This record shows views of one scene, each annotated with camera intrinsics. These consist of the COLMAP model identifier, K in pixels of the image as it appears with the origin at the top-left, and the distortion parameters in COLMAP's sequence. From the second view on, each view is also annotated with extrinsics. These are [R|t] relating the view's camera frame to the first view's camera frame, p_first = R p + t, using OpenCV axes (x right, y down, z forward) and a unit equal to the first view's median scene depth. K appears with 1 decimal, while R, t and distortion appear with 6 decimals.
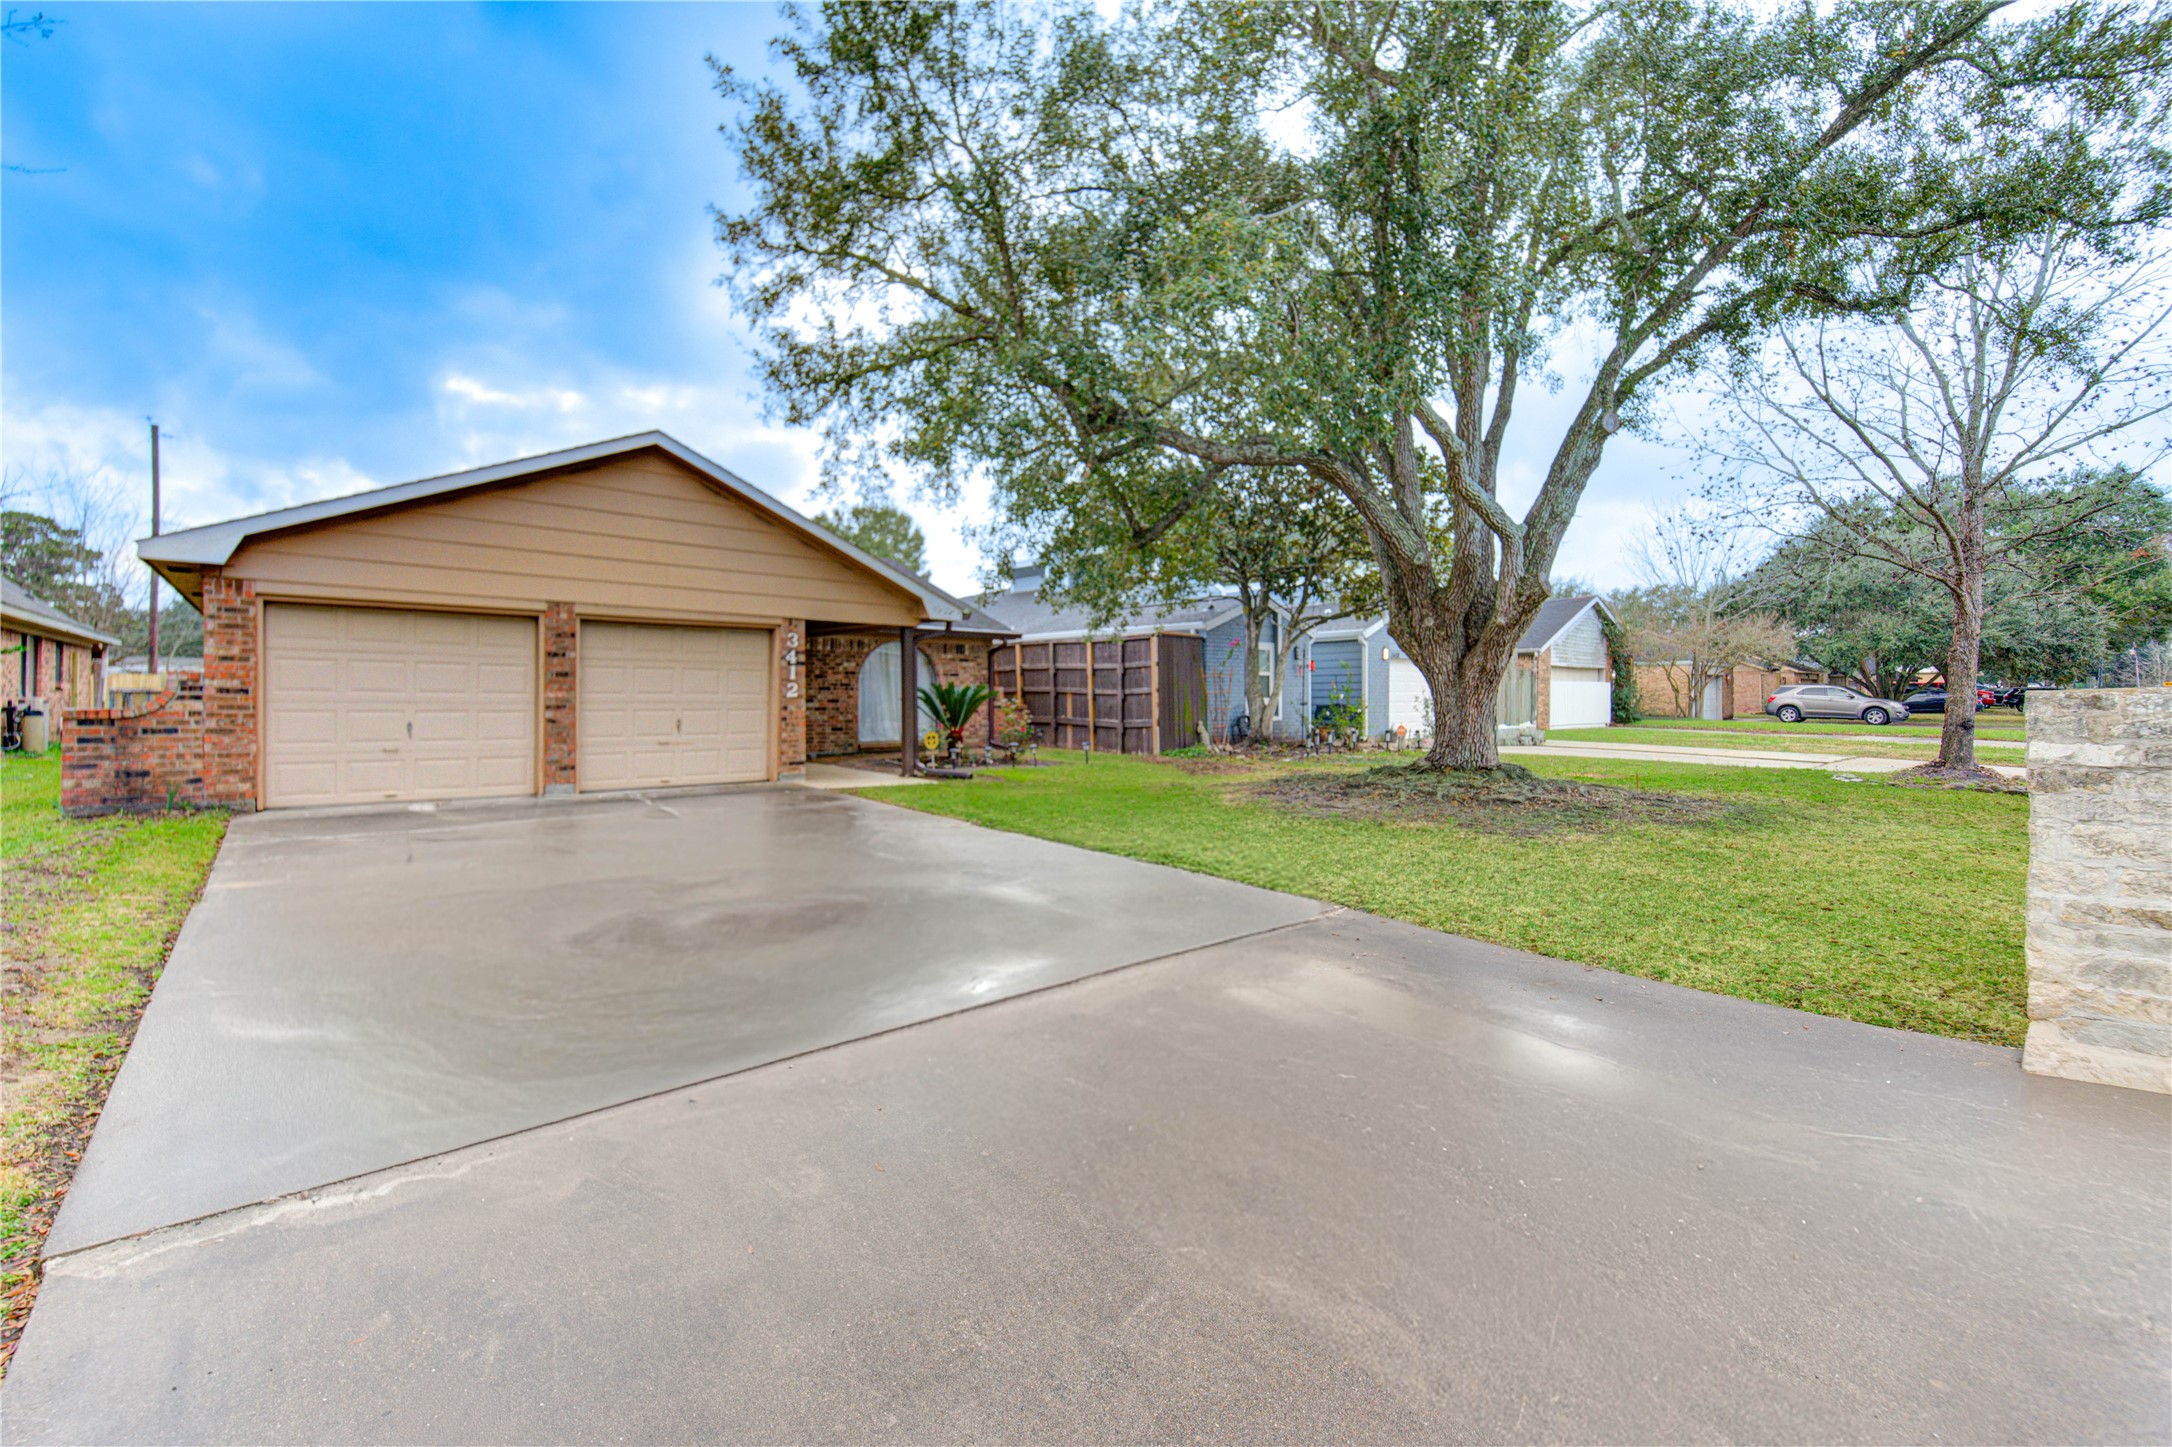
lens RADIAL K [[905.6, 0, 1076.9], [0, 905.6, 708.1], [0, 0, 1]] dist [0.001401, -0.001159]
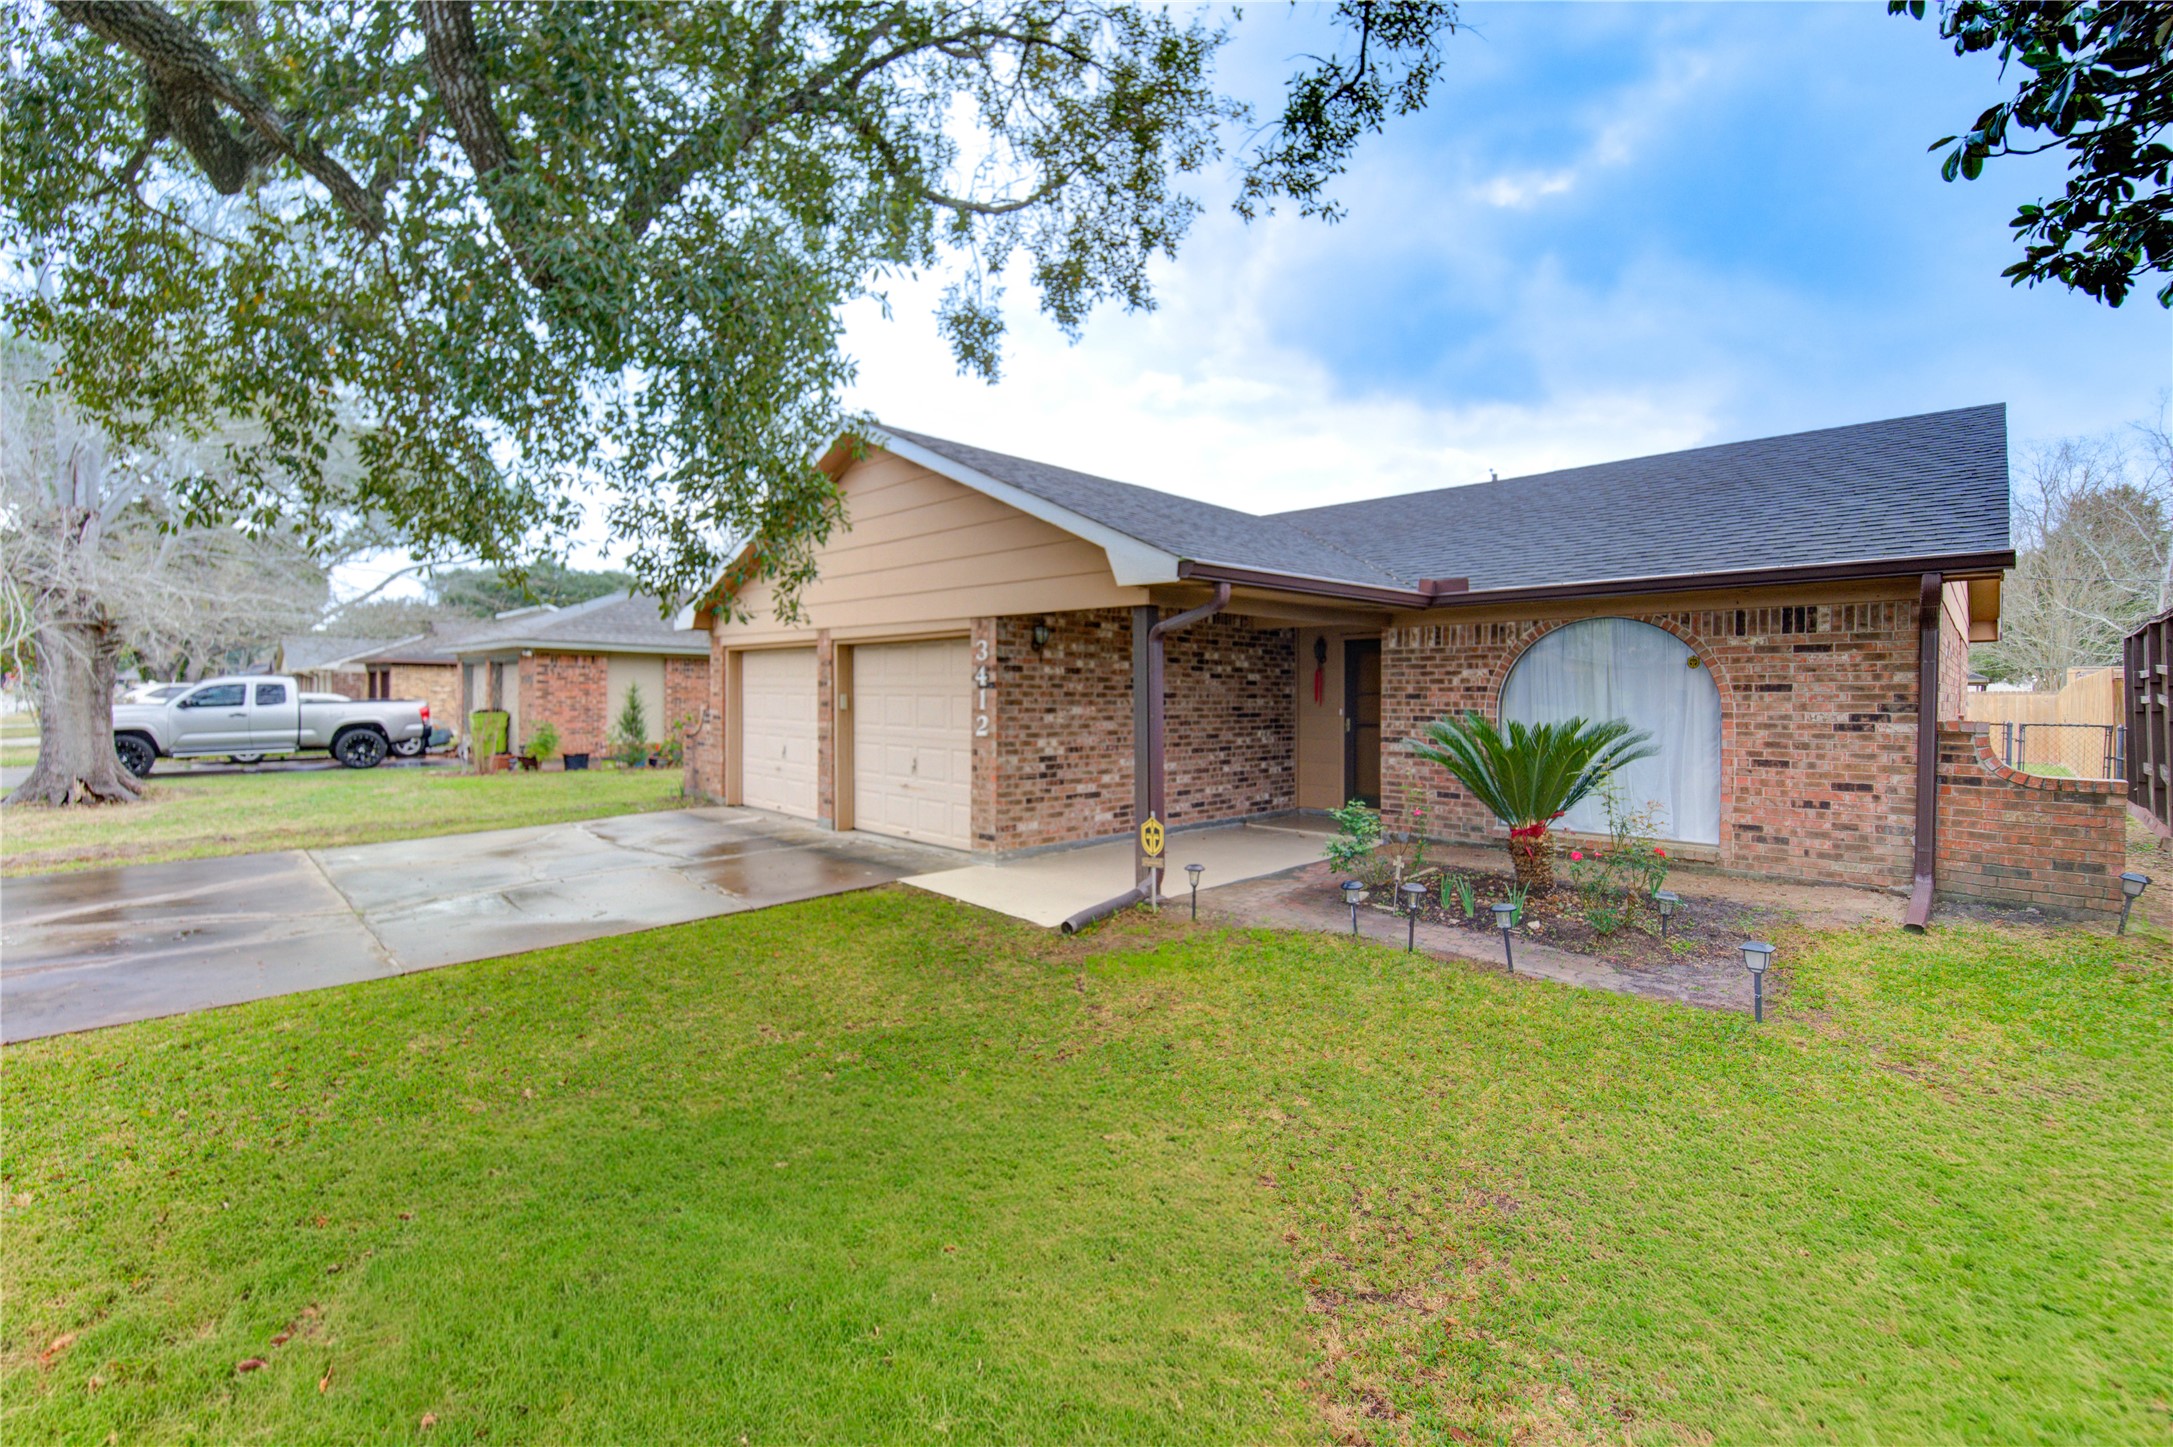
lens RADIAL K [[906.1, 0, 1084.6], [0, 906.1, 717.1], [0, 0, 1]] dist [0.001401, -0.001159]
pose [[0.060257, 0.018536, -0.998011, 0.416745], [-0.016756, 0.999705, 0.017556, -0.046217], [0.998042, 0.015665, 0.060550, 1.221518]]
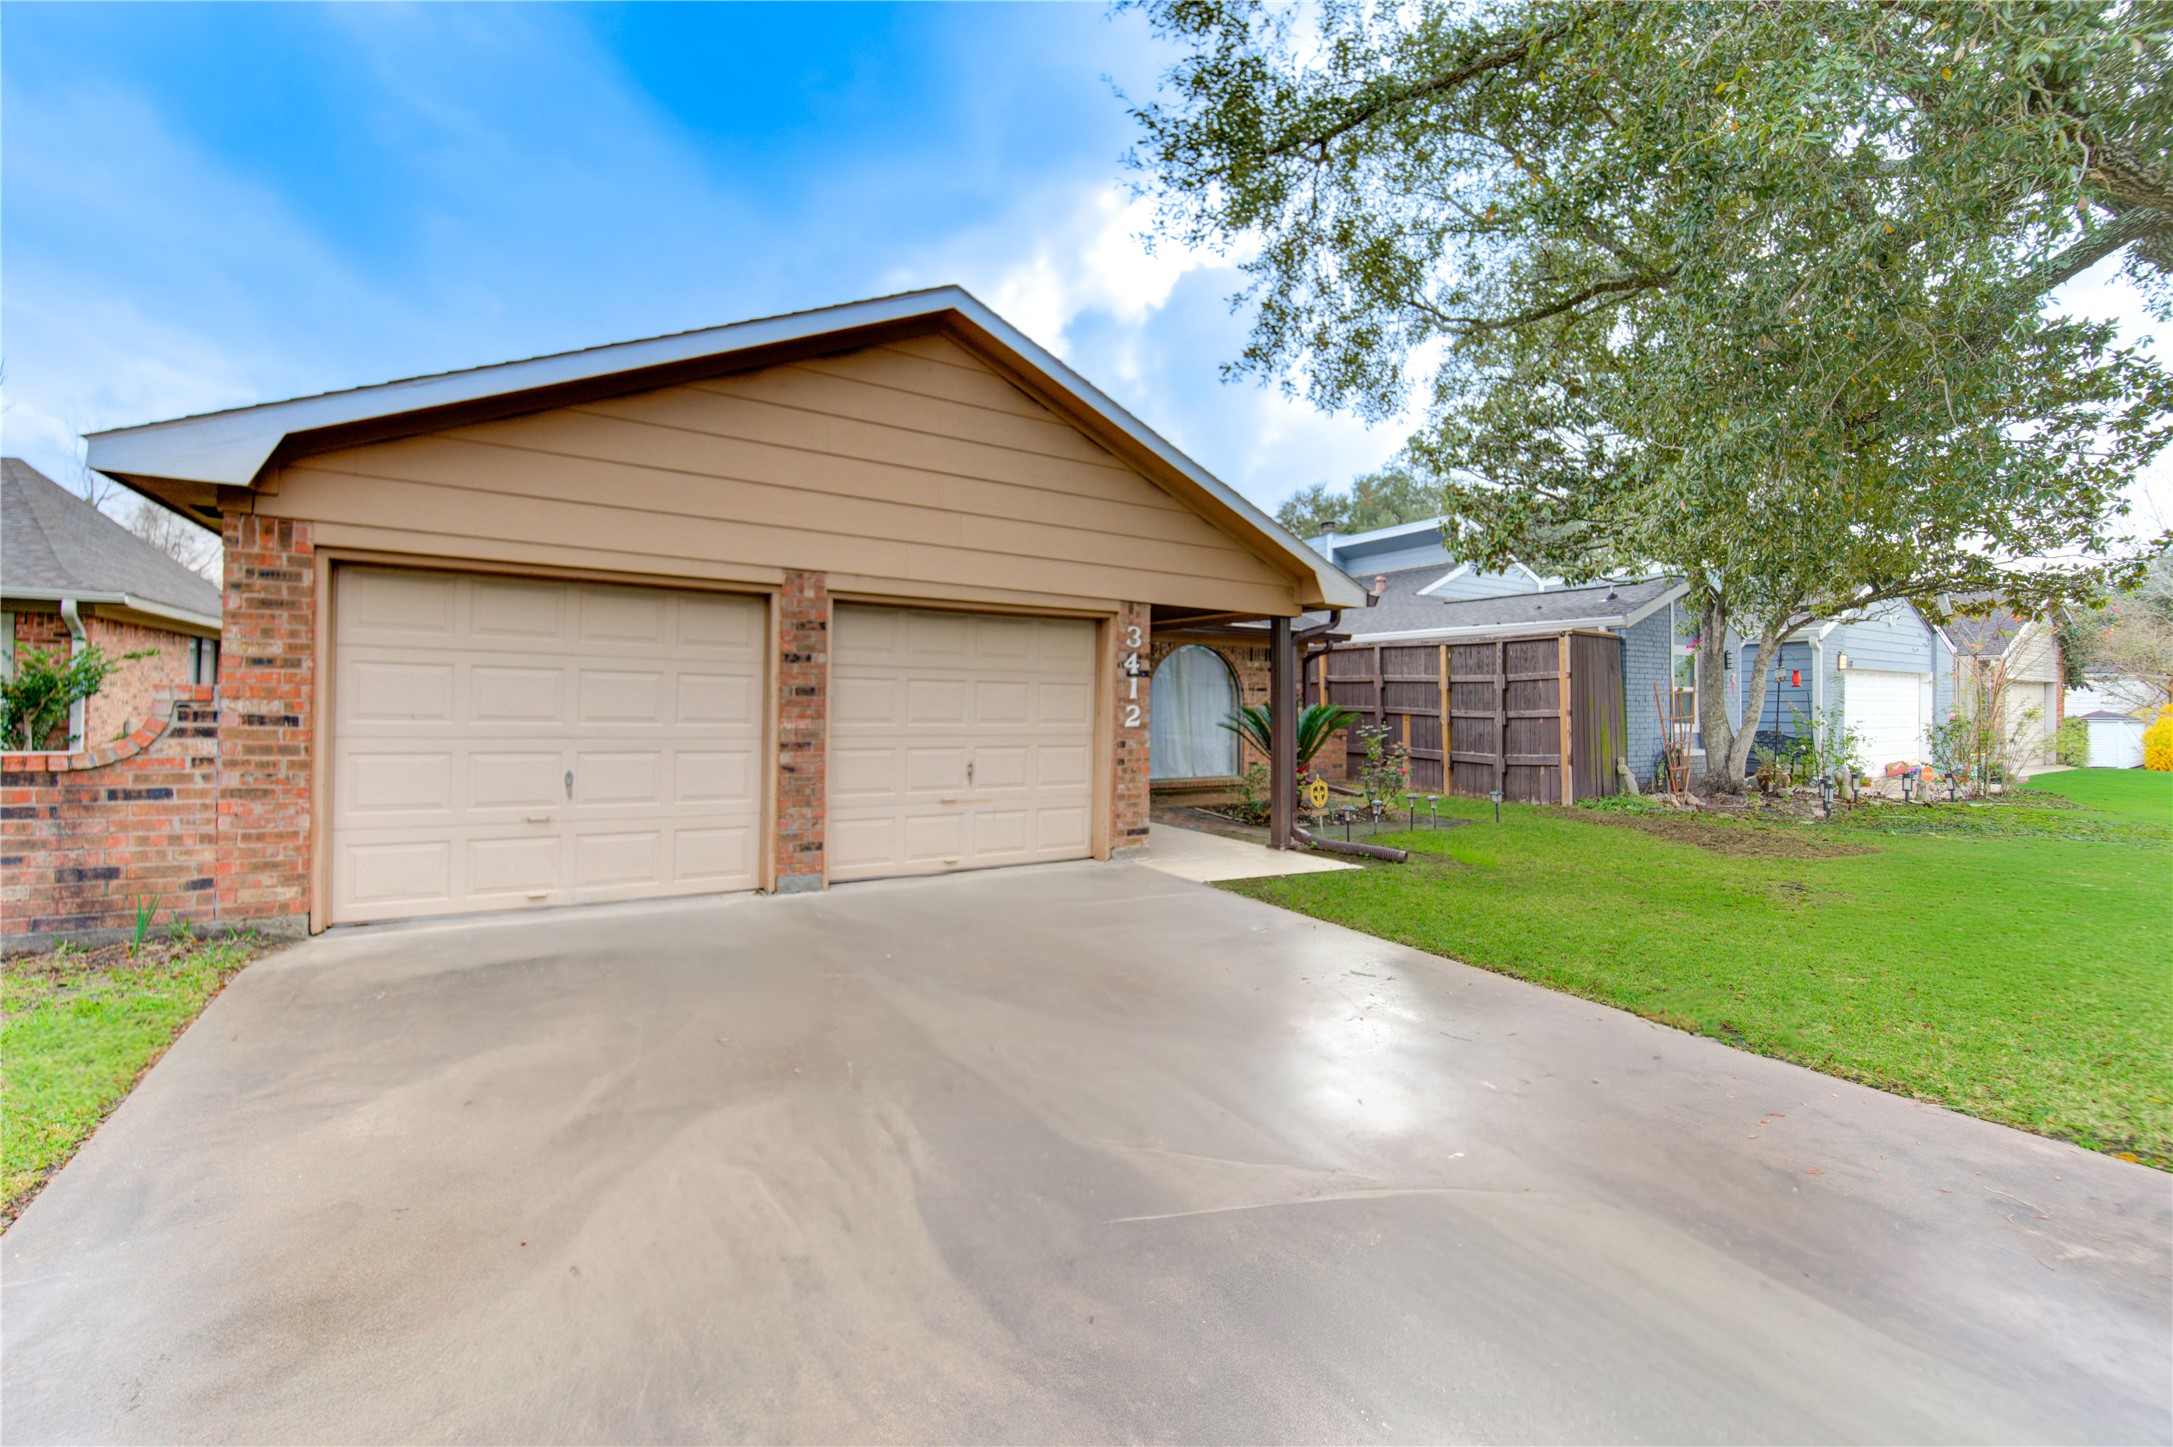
lens RADIAL K [[906.1, 0, 1092.3], [0, 906.1, 707.3], [0, 0, 1]] dist [0.001401, -0.001159]
pose [[0.990069, 0.007453, -0.140385, -0.299089], [-0.009287, 0.999880, -0.012415, -0.020752], [0.140276, 0.013595, 0.990019, 0.437913]]
